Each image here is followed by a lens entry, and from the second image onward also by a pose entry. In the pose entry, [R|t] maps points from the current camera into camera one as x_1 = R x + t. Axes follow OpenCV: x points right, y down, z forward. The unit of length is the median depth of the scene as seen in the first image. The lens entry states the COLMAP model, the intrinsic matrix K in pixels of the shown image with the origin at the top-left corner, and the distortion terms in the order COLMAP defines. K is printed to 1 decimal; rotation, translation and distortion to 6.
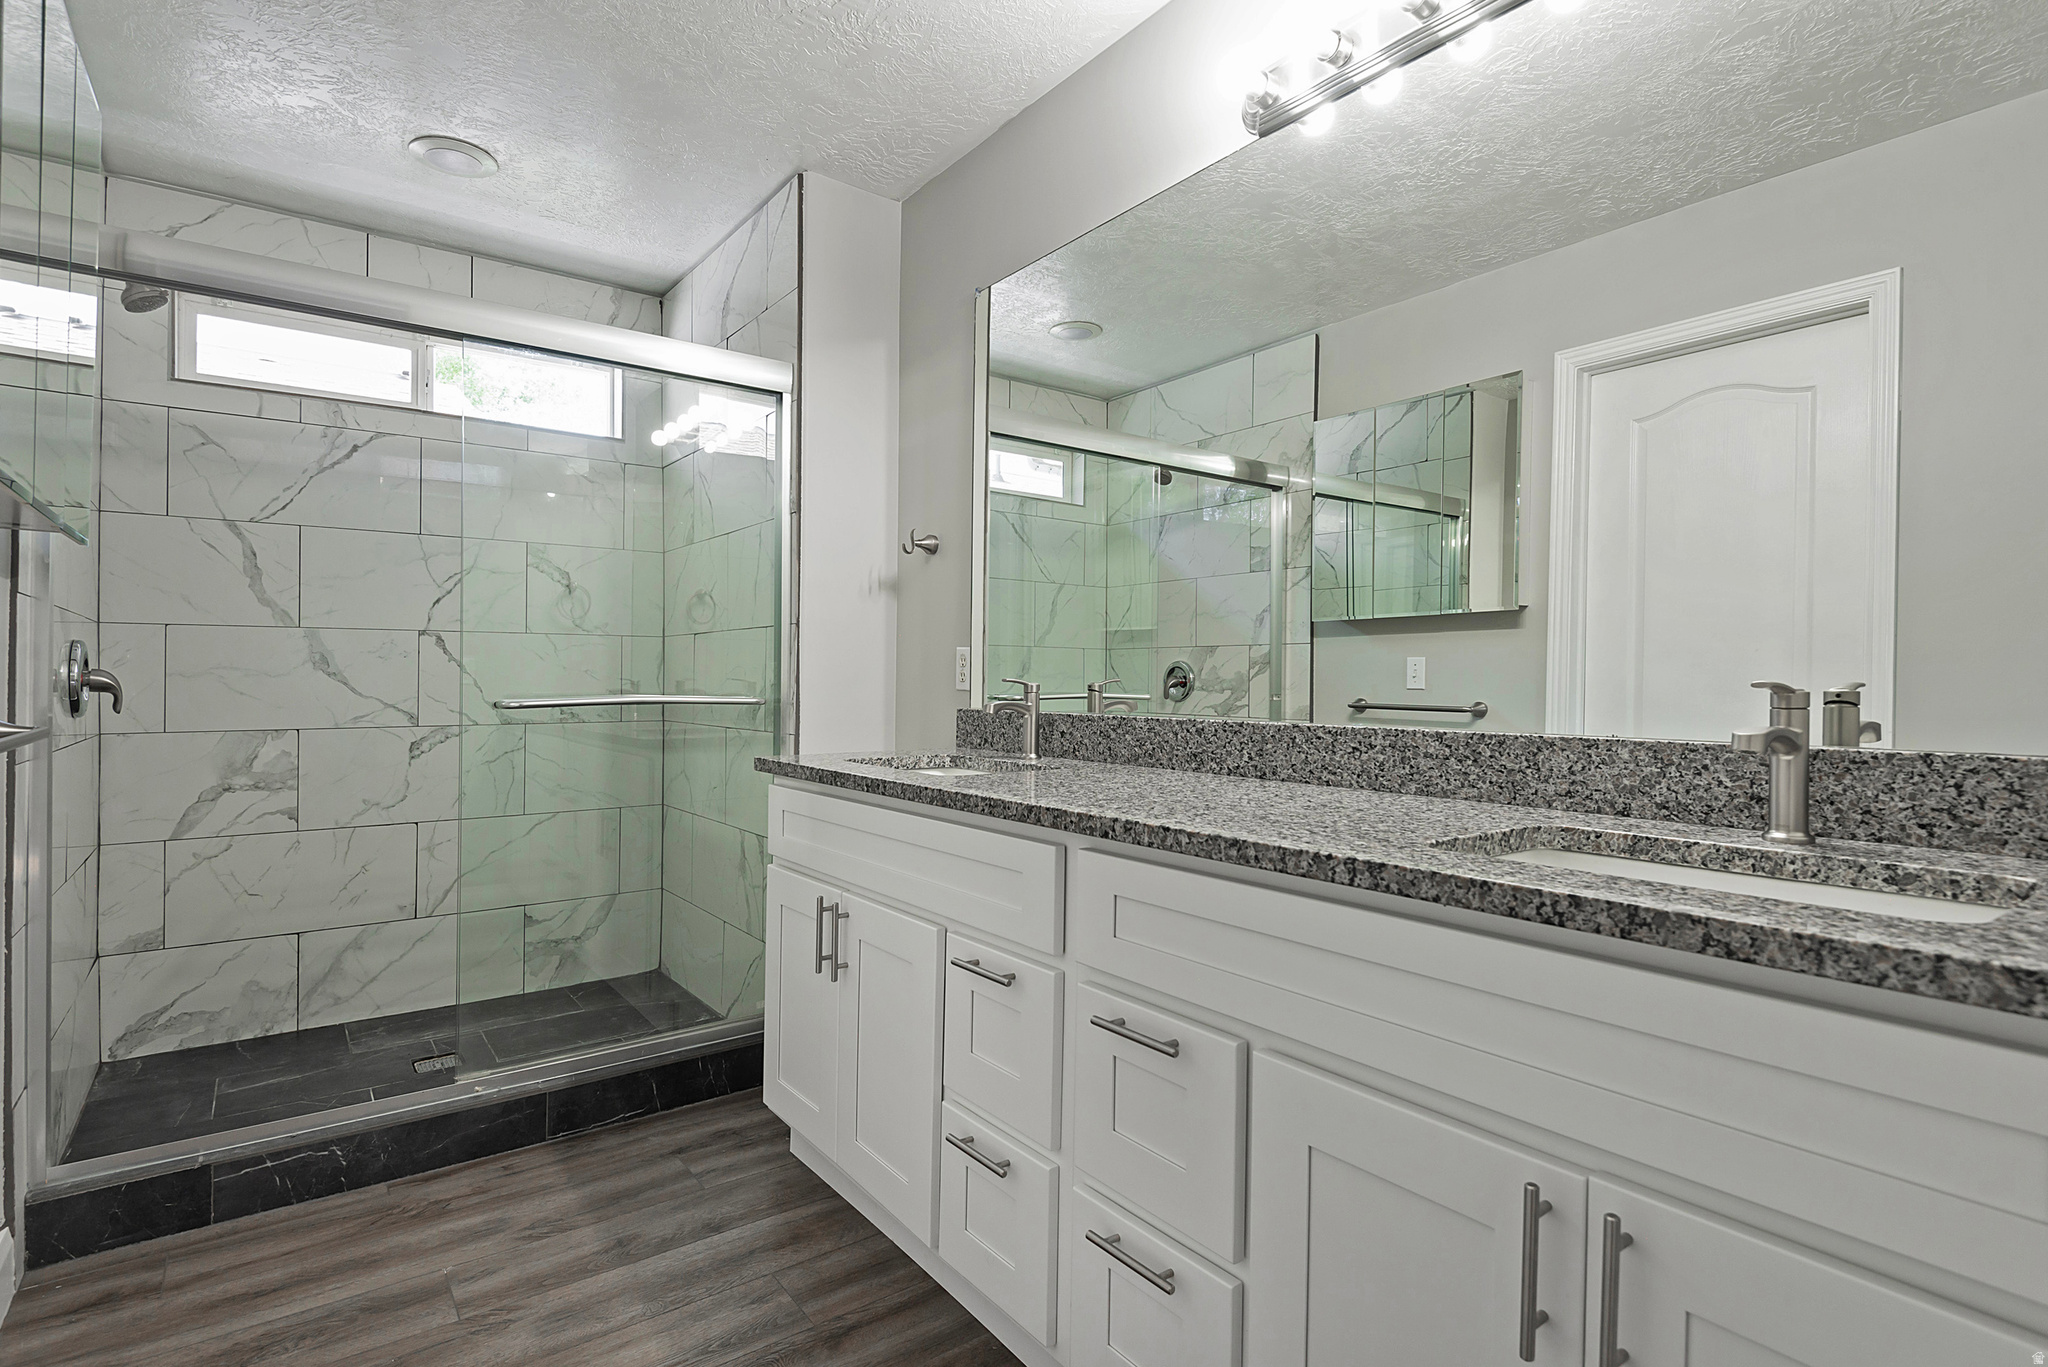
lens RADIAL K [[1019.0, 0, 1020.5], [0, 1019.0, 678.3], [0, 0, 1]] dist [0.001874, -0.000039]
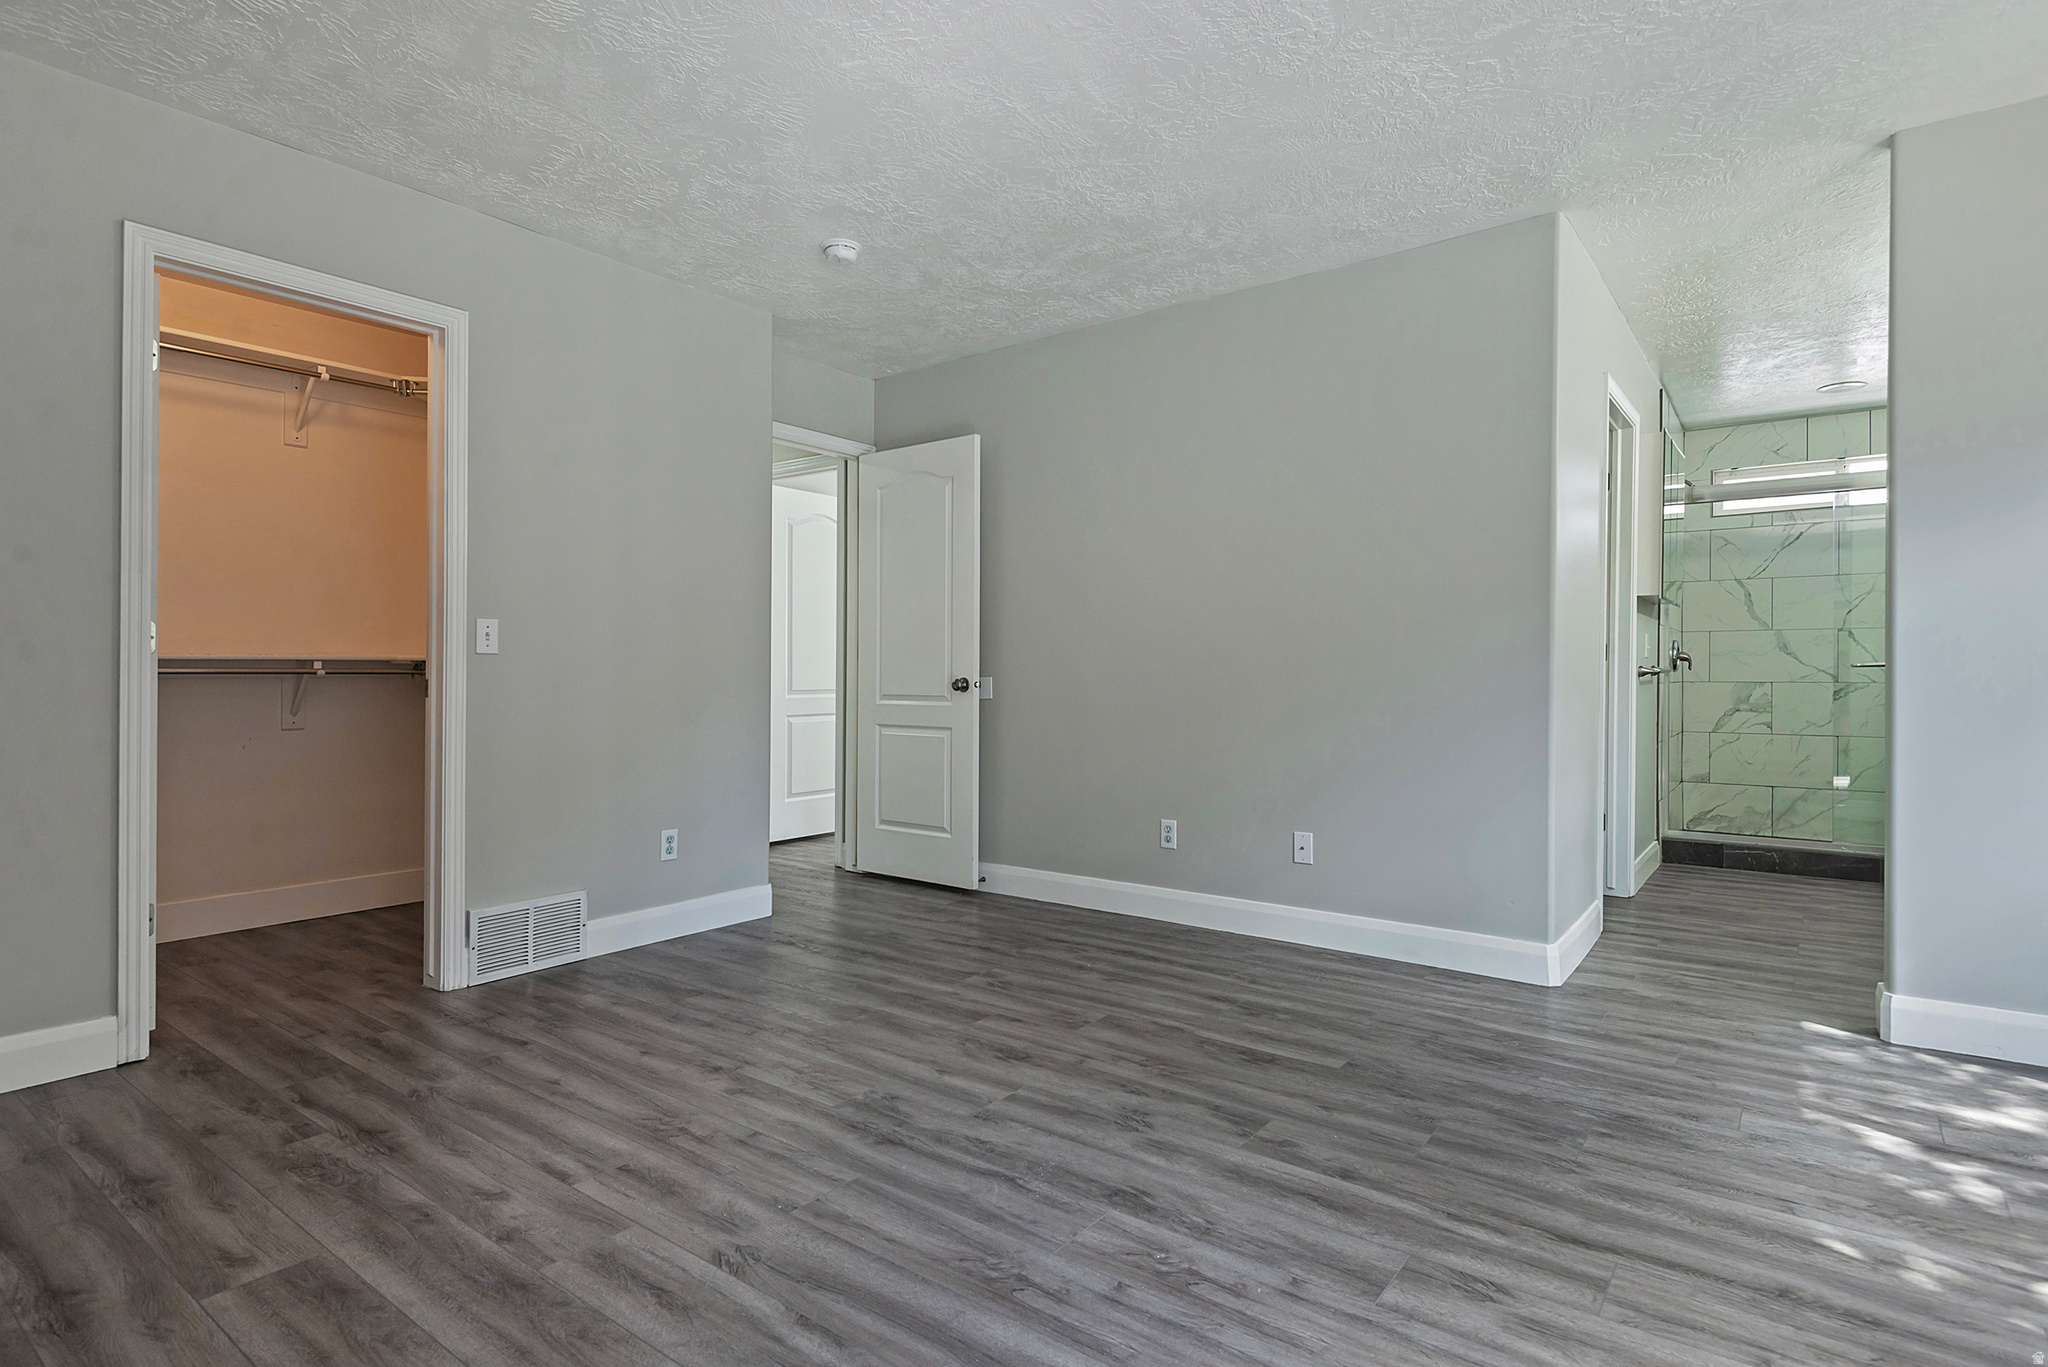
lens RADIAL K [[1060.2, 0, 1021.9], [0, 1060.2, 671.4], [0, 0, 1]] dist [0.001646, 0.000082]
pose [[0.282421, -0.003429, -0.959284, 0.851271], [0.000860, 0.999994, -0.003321, 0.035576], [0.959290, 0.000113, 0.282422, -0.969345]]
